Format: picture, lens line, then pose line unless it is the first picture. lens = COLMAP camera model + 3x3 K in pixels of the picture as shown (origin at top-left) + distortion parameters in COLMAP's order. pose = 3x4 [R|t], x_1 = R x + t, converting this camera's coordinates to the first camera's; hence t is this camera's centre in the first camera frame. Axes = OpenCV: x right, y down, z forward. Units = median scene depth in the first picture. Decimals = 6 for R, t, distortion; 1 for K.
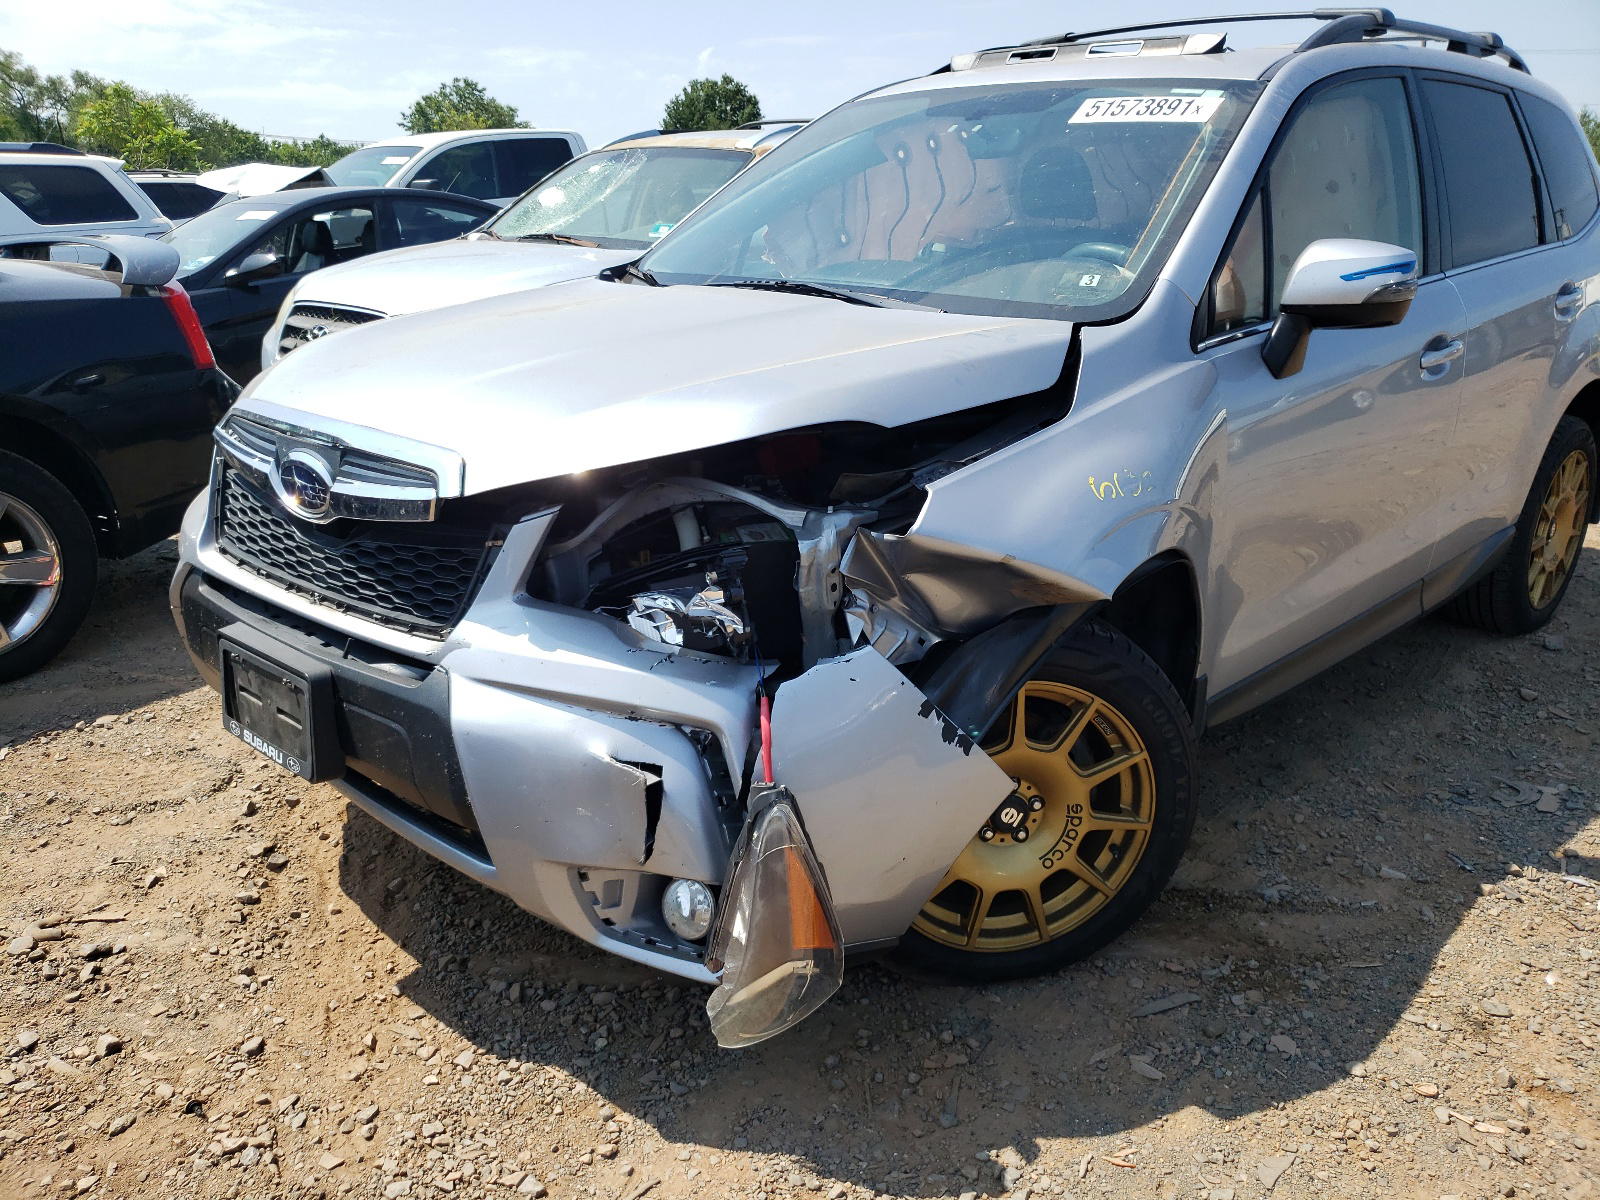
lens RADIAL K [[1211.5, 0, 835.4], [0, 1211.5, 619.0], [0, 0, 1]] dist [0.043151, -0.037406]
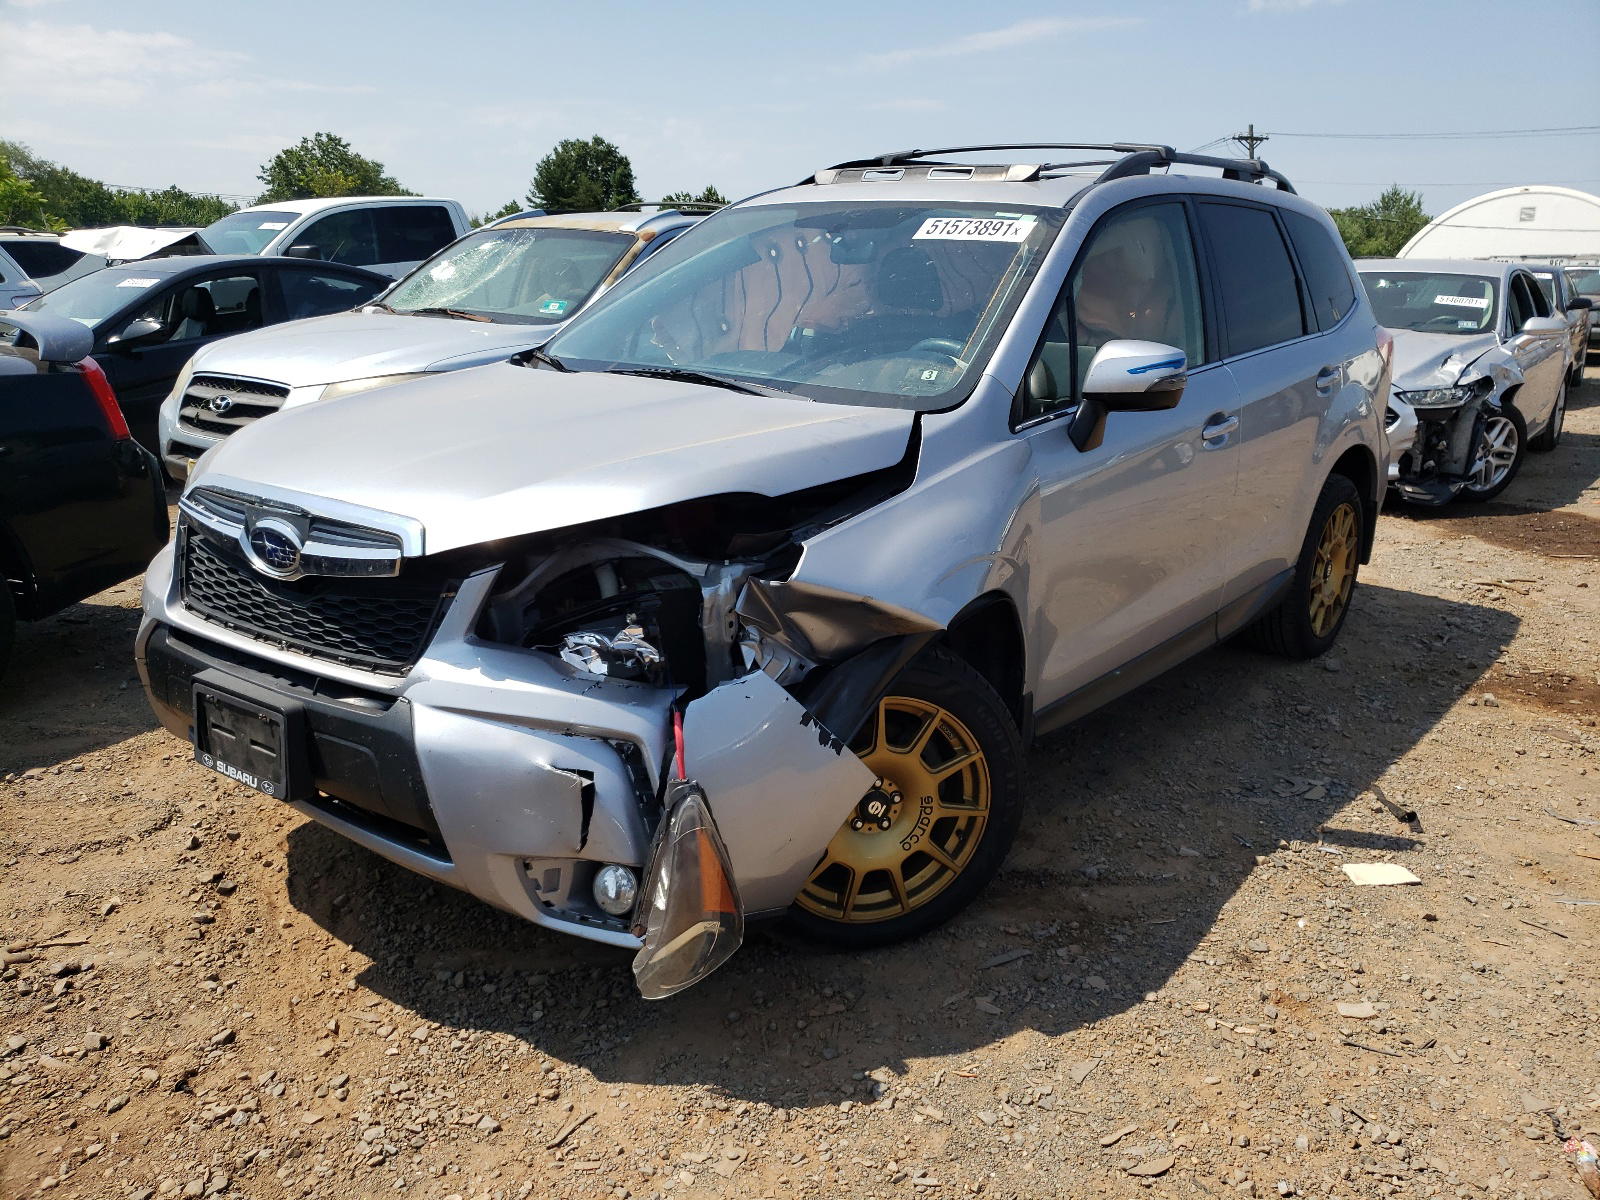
lens RADIAL K [[1215.1, 0, 800.0], [0, 1215.1, 600.0], [0, 0, 1]] dist [0.072774, -0.001130]
pose [[0.997378, -0.018632, 0.069927, -0.013871], [0.022693, 0.998073, -0.057749, 0.019786], [-0.068717, 0.059184, 0.995879, -0.222159]]
